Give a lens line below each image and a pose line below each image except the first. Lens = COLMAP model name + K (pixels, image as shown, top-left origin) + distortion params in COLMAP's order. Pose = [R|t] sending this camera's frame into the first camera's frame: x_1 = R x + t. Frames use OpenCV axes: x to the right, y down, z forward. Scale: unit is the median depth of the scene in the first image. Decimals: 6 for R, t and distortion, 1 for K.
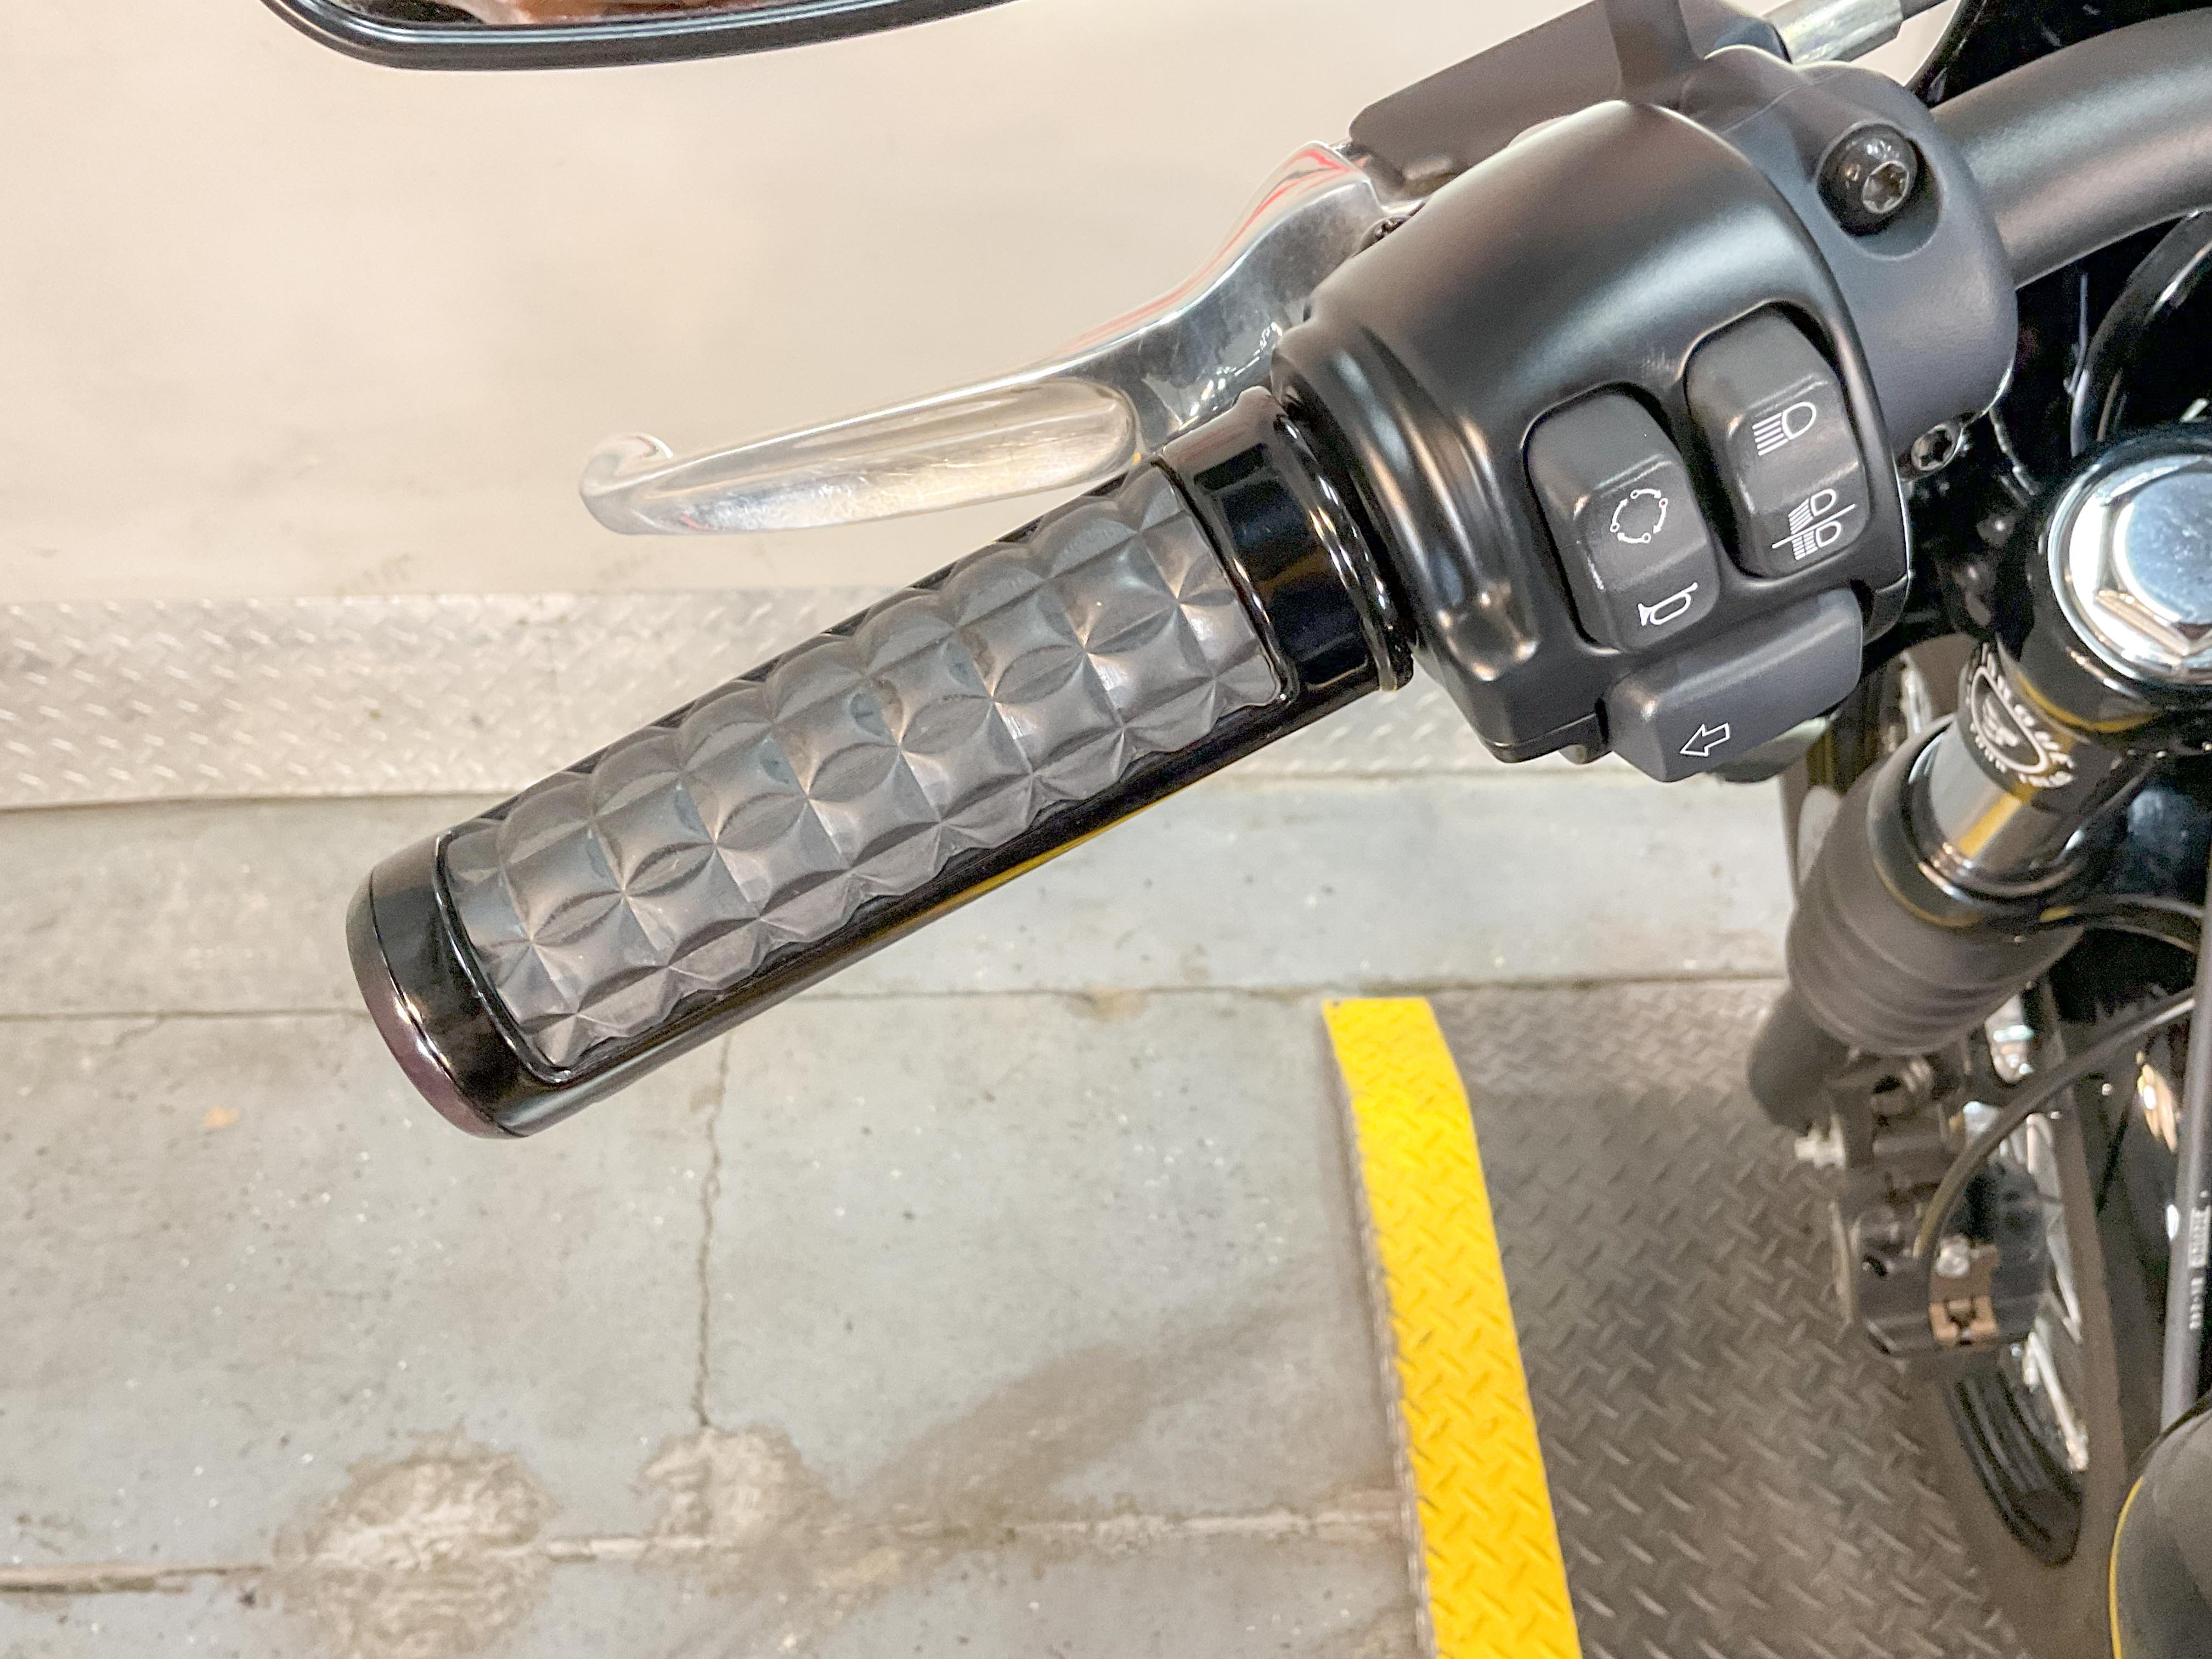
lens RADIAL K [[2158.2, 0, 1116.2], [0, 2158.2, 806.5], [0, 0, 1]] dist [-0.011599, 0.000000]
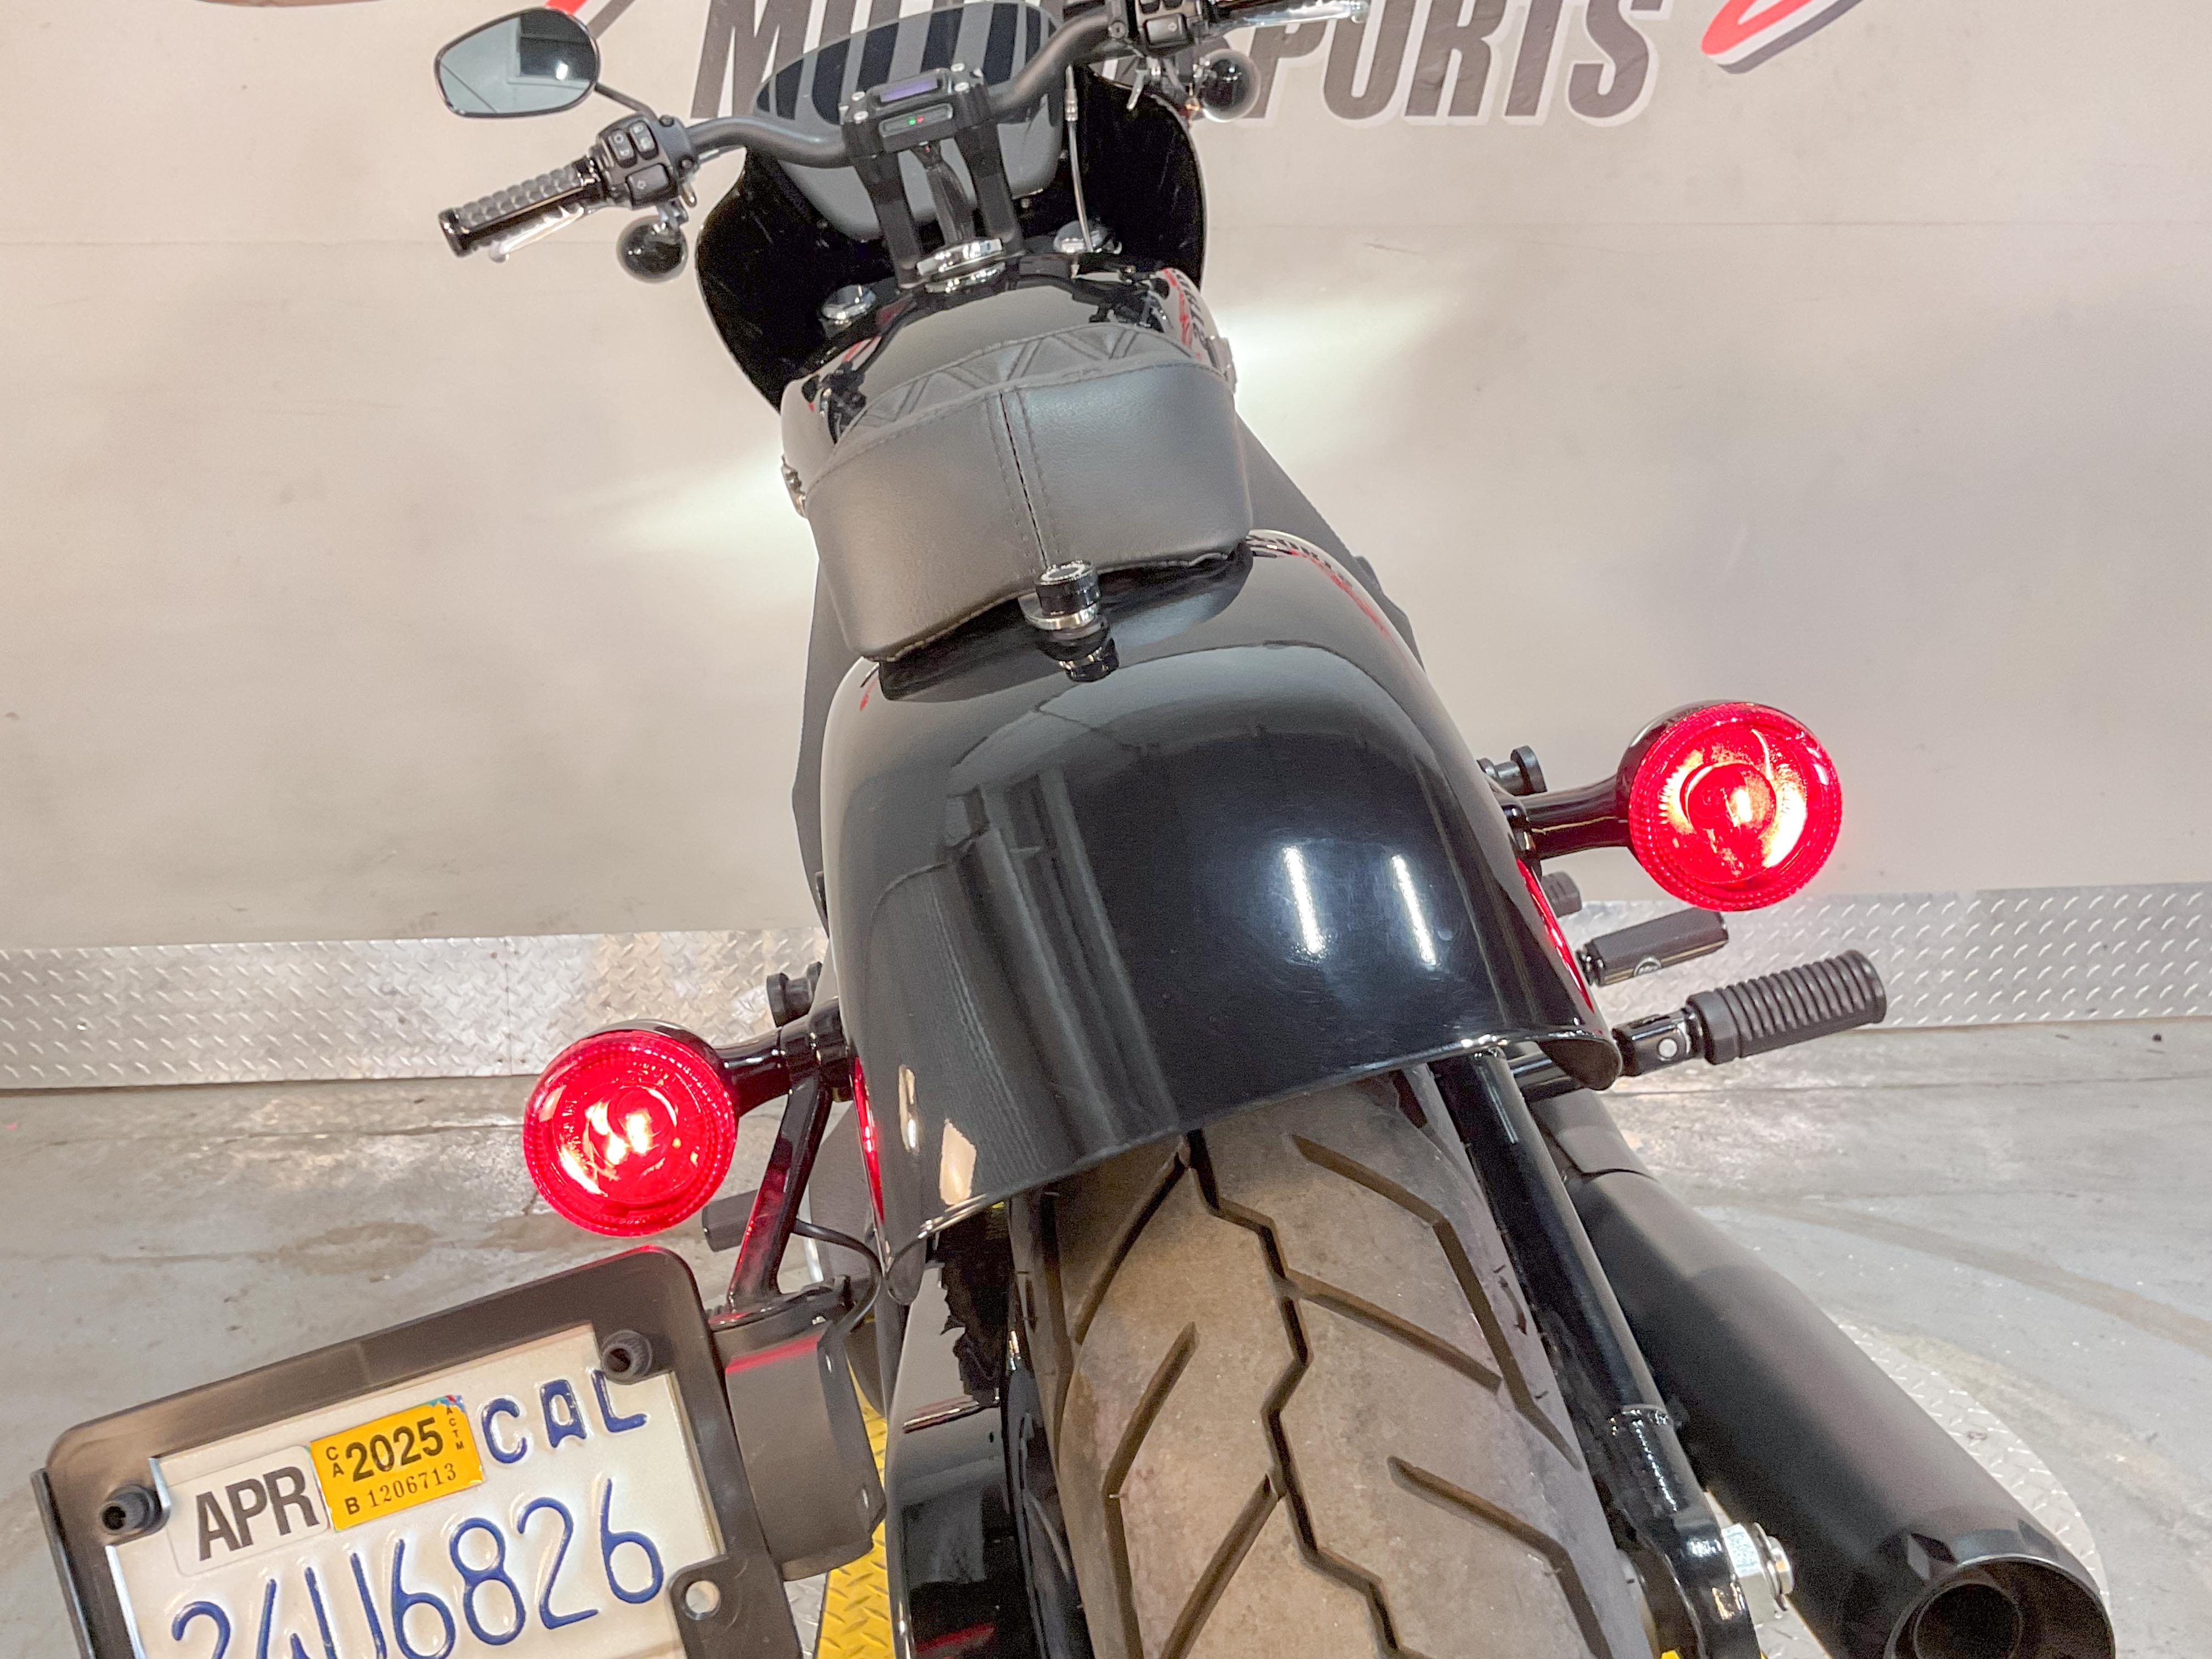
lens RADIAL K [[2158.2, 0, 1108.7], [0, 2158.2, 822.1], [0, 0, 1]] dist [-0.011599, 0.000000]
pose [[0.998968, -0.035044, -0.028891, 0.361998], [0.013408, 0.835307, -0.549621, 1.014982], [0.043394, 0.548666, 0.834915, -0.663121]]
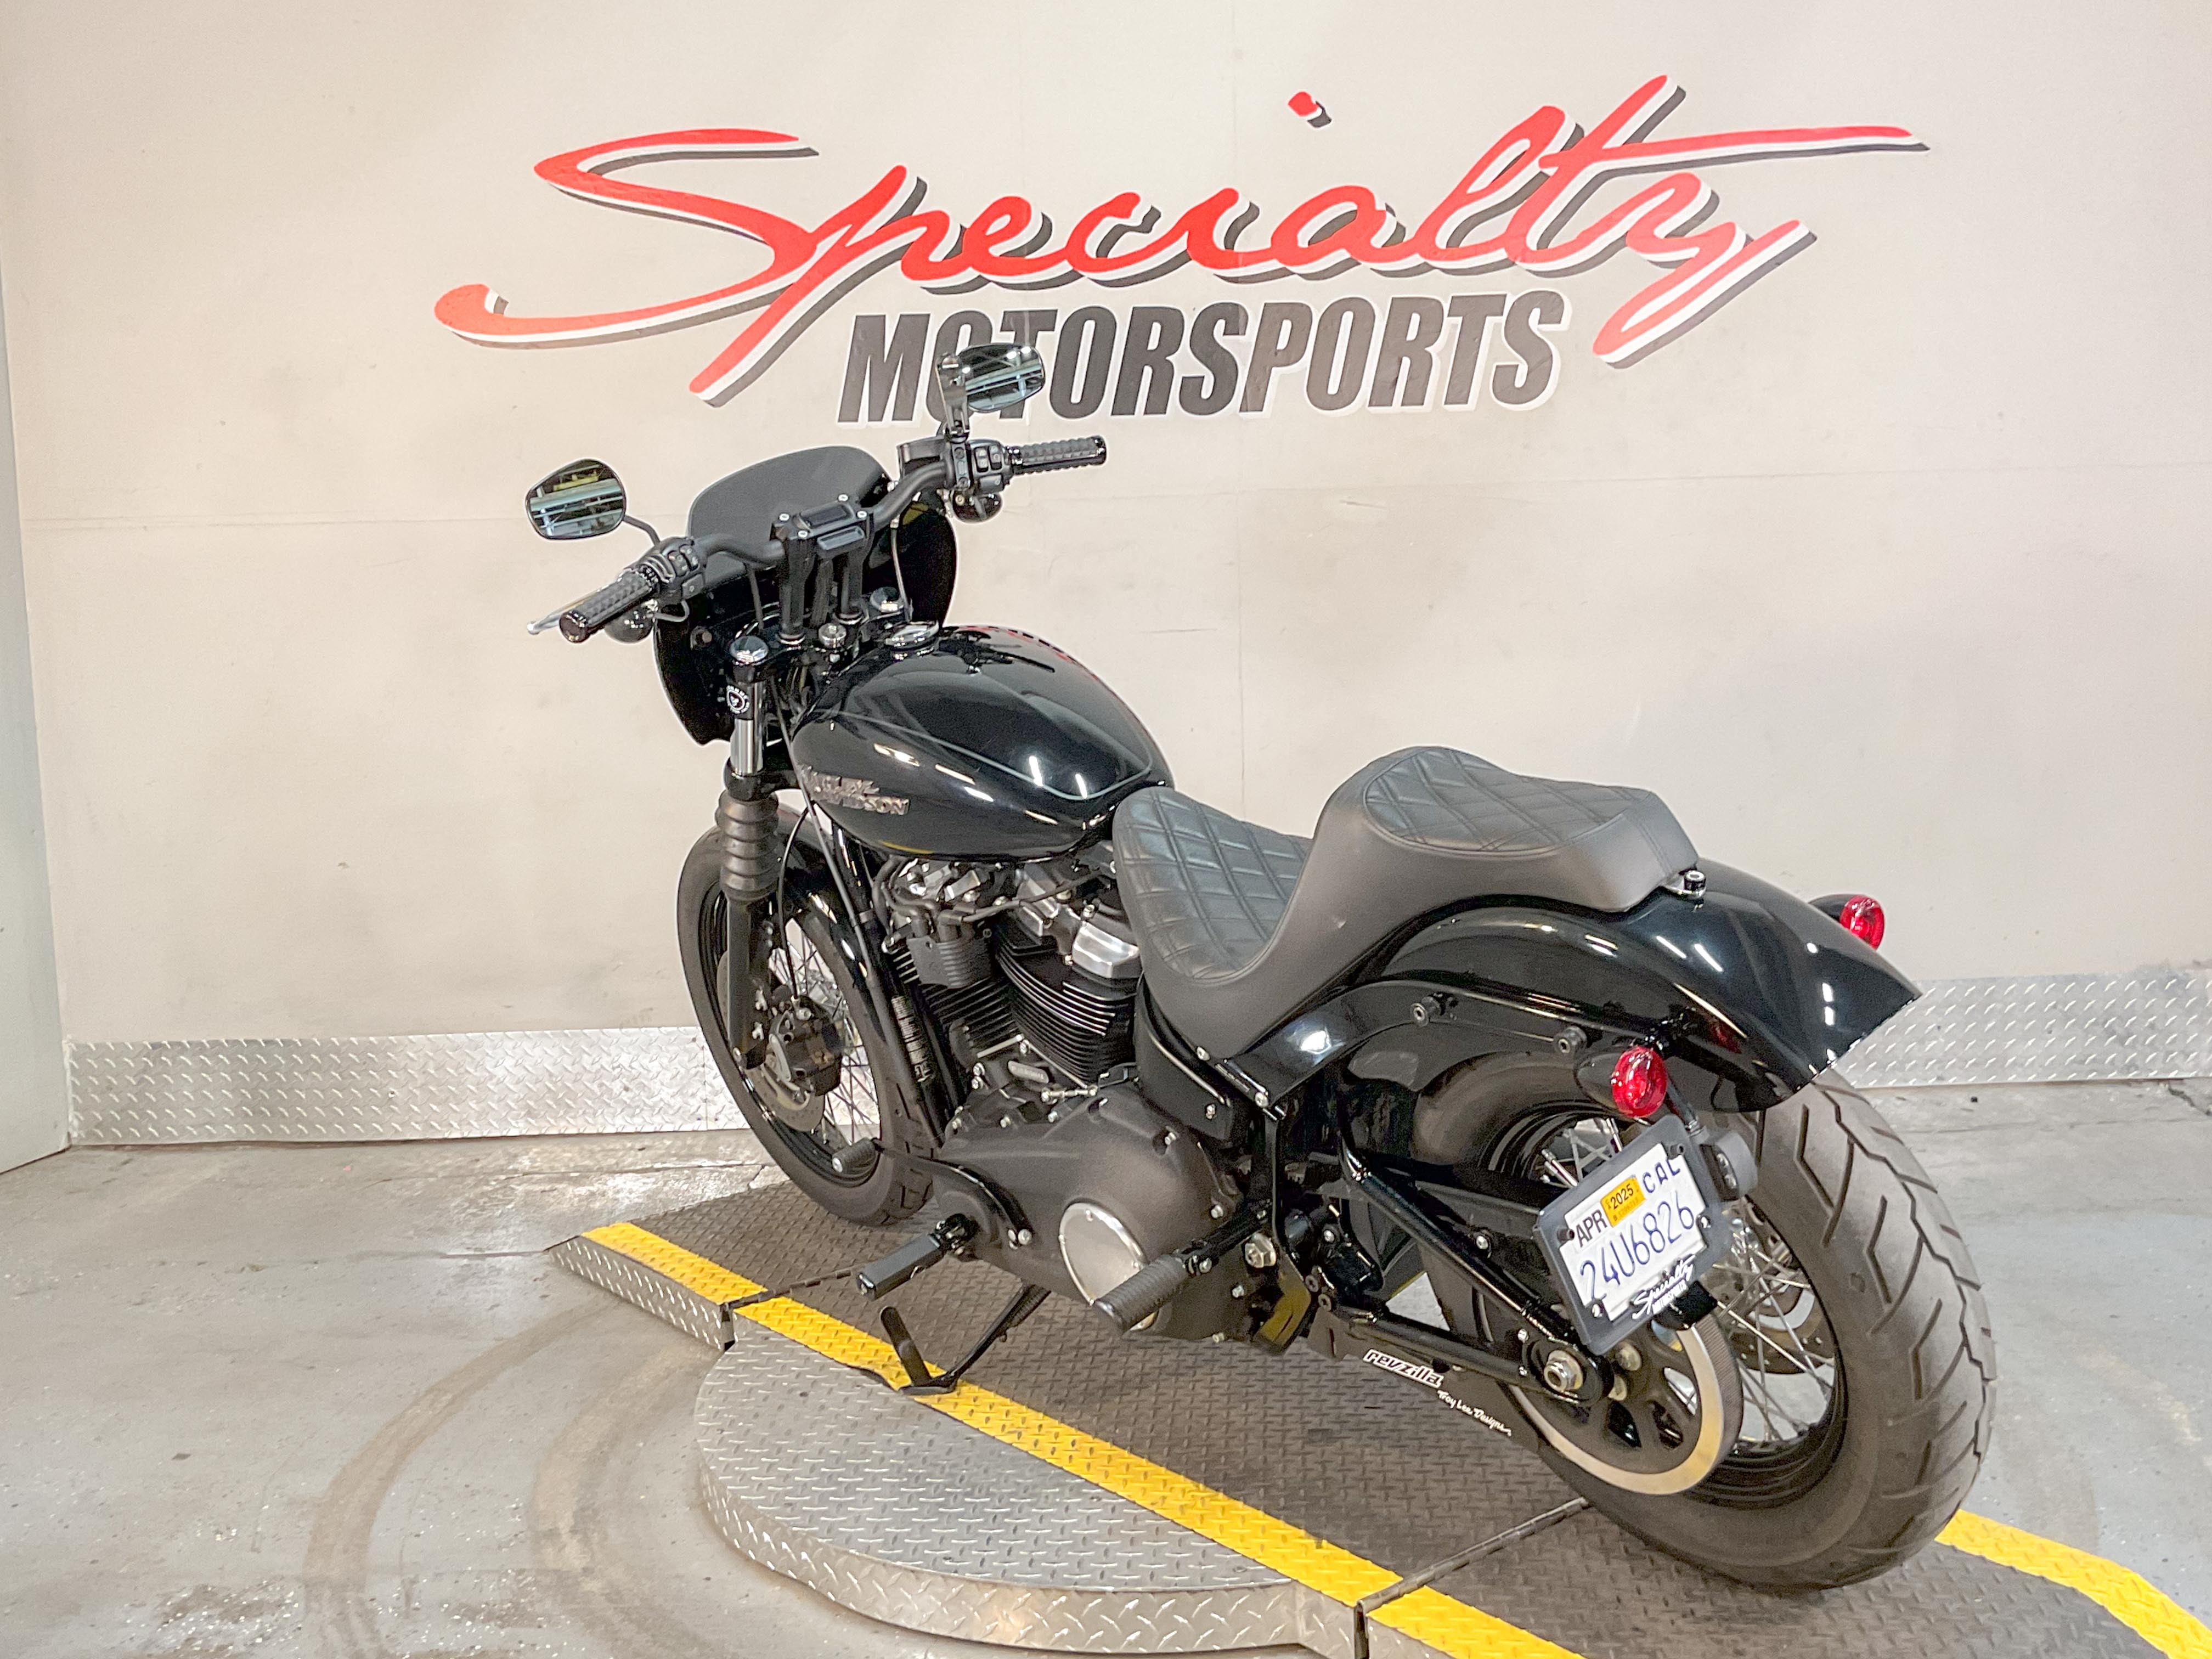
lens RADIAL K [[2333.9, 0, 1112.6], [0, 2333.9, 814.6], [0, 0, 1]] dist [-0.010967, 0.000000]
pose [[0.994634, -0.045945, -0.092690, 0.543394], [-0.015112, 0.821833, -0.569528, 1.464216], [0.102343, 0.567873, 0.816729, -1.498918]]
